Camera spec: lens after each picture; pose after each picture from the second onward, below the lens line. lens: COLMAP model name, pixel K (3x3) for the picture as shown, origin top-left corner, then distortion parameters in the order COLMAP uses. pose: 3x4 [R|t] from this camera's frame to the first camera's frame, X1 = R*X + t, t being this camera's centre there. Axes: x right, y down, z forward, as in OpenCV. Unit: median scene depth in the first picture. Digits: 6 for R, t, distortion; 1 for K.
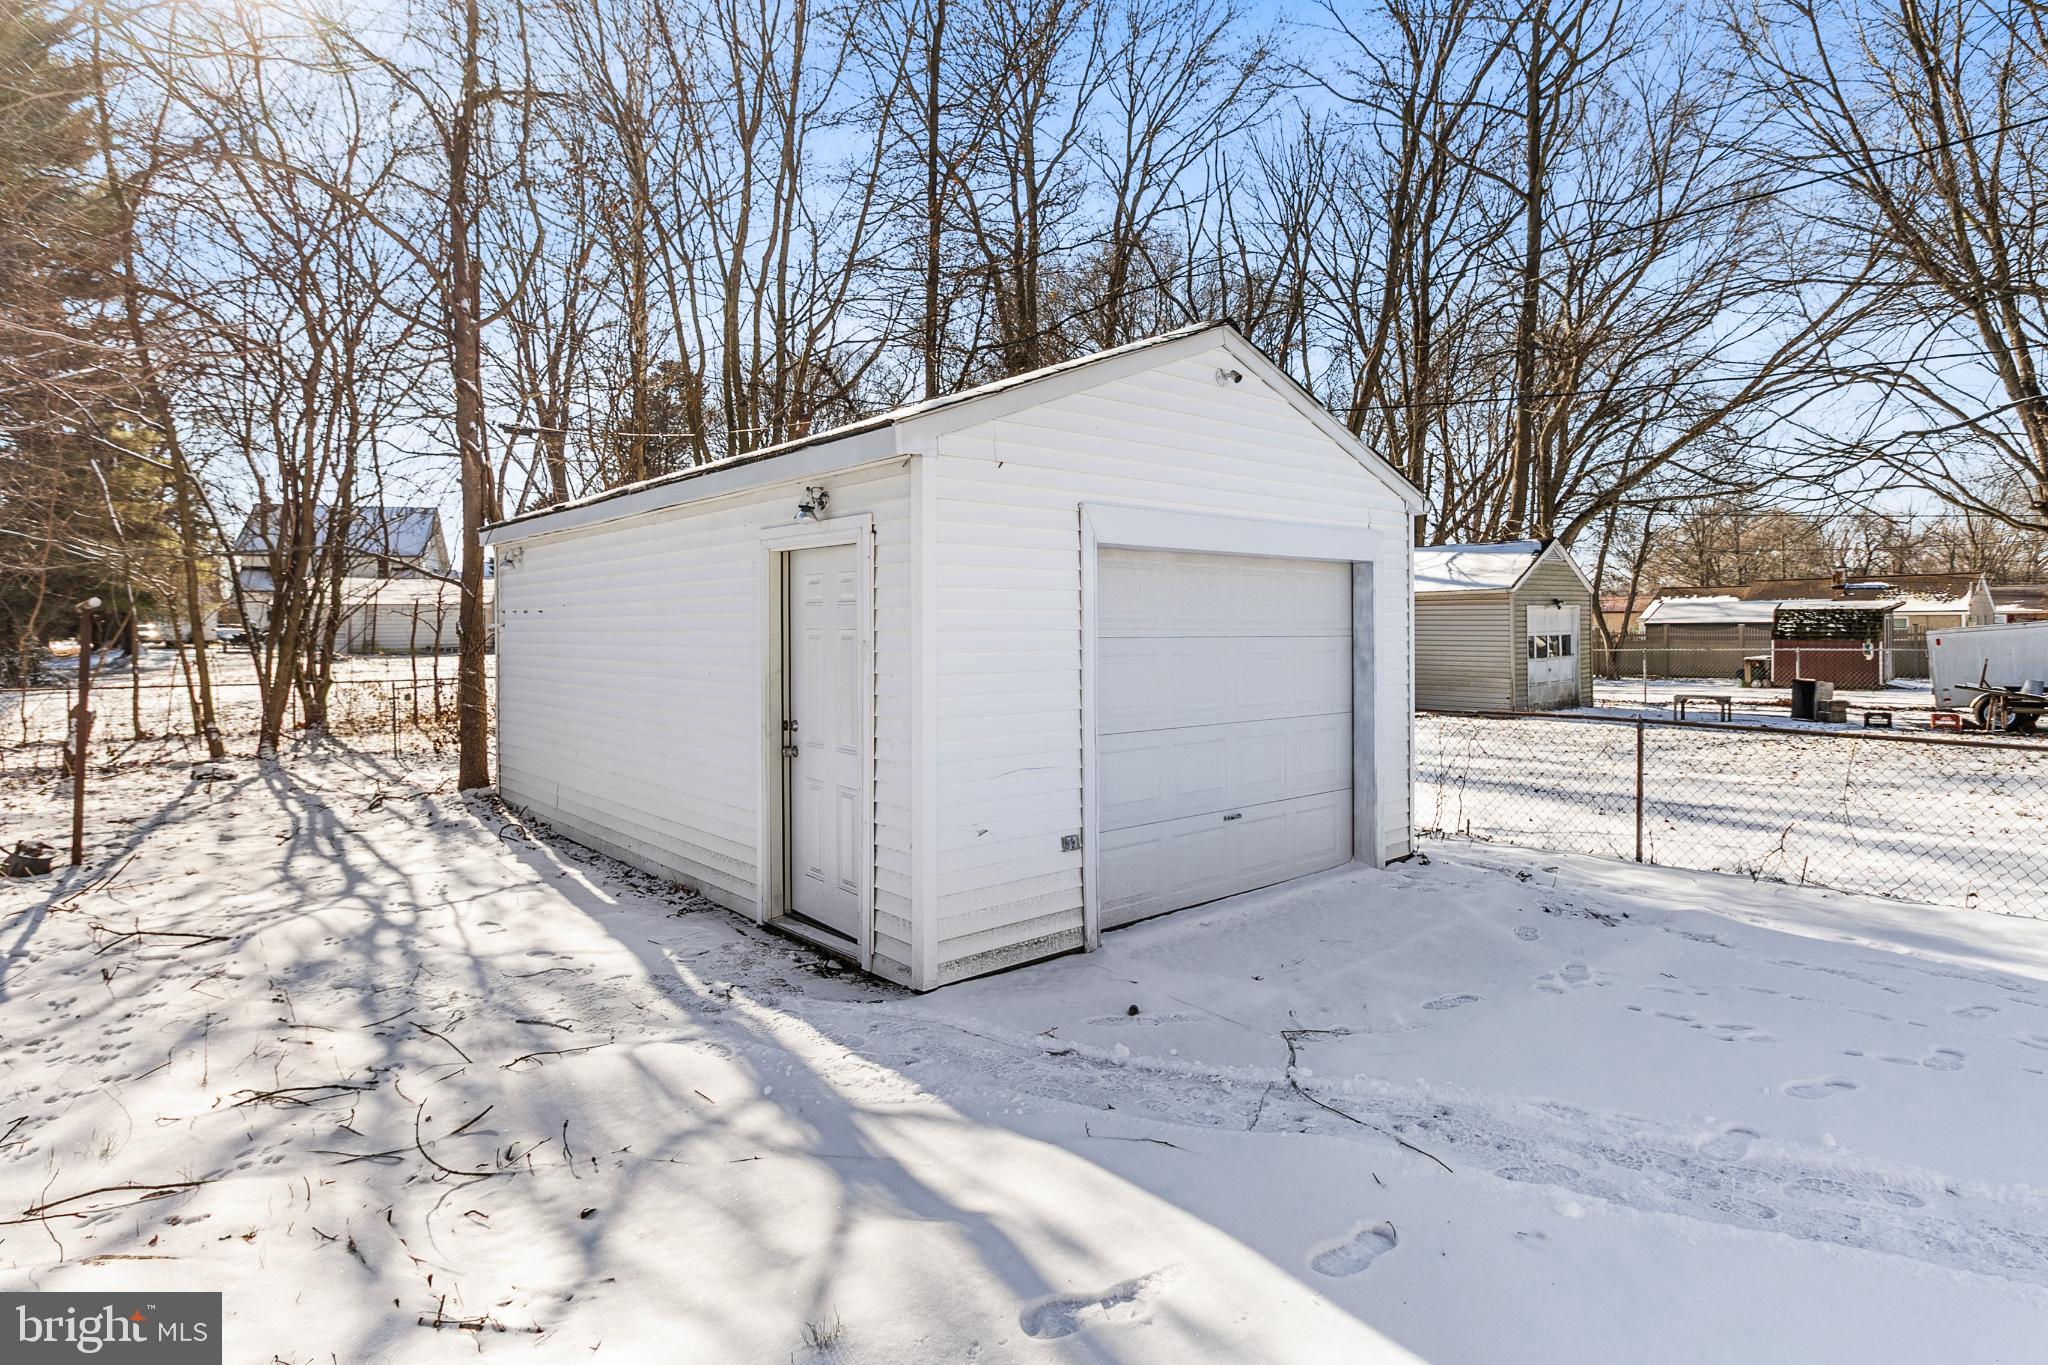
lens RADIAL K [[1055.1, 0, 1030.1], [0, 1055.1, 677.3], [0, 0, 1]] dist [-0.019792, 0.000753]
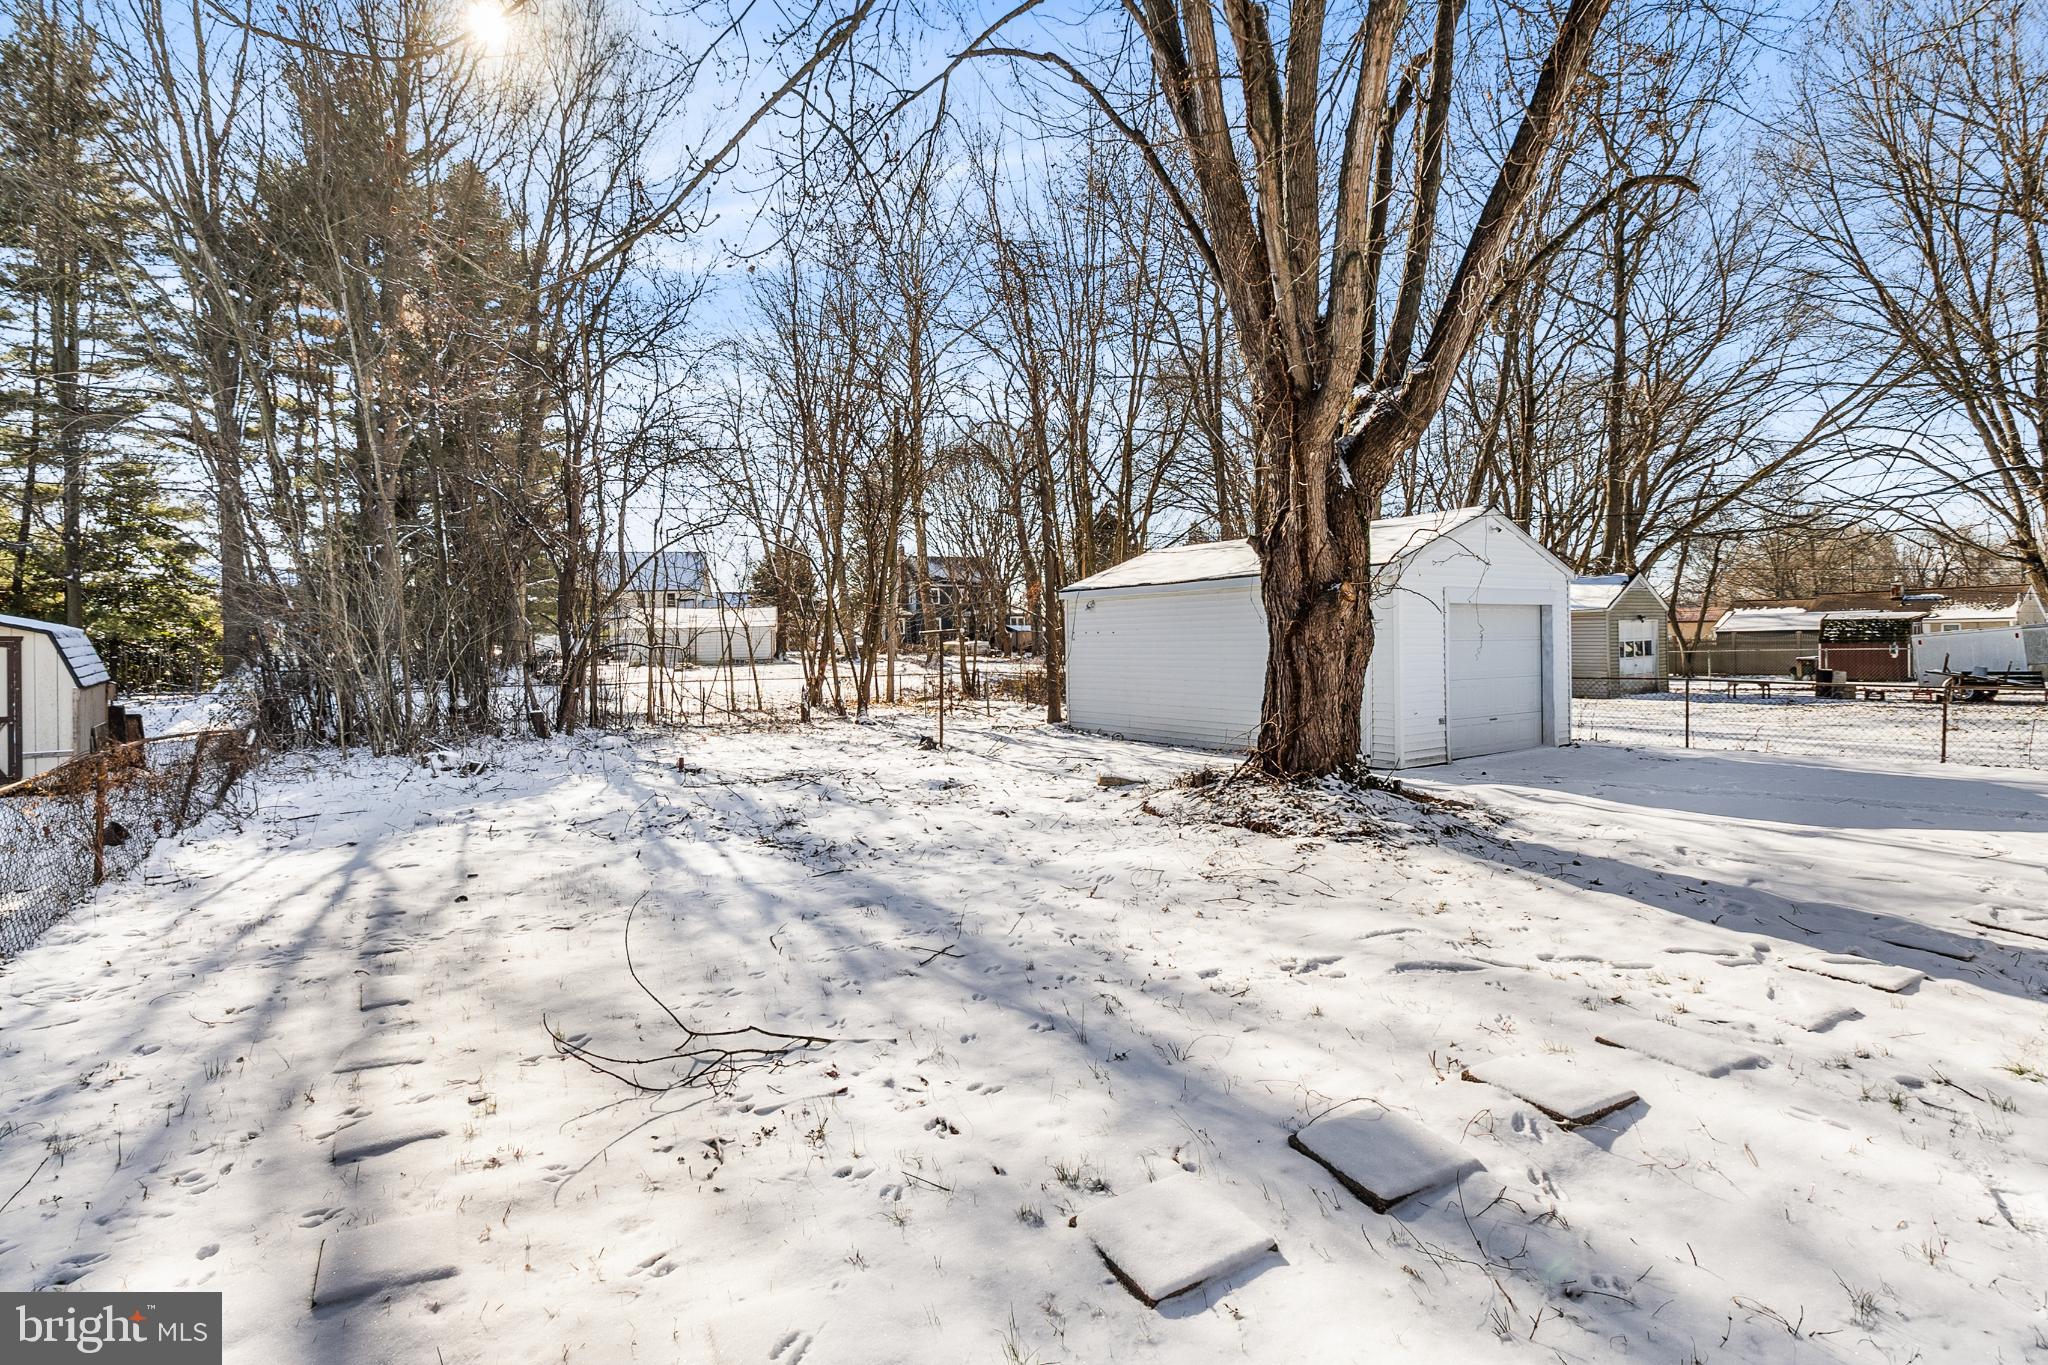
lens RADIAL K [[1004.9, 0, 1017.6], [0, 1004.9, 675.3], [0, 0, 1]] dist [0.002041, -0.001006]
pose [[0.996039, -0.007093, -0.088633, -0.155356], [0.005796, 0.999872, -0.014881, 0.015452], [0.088727, 0.014309, 0.995953, -0.305515]]
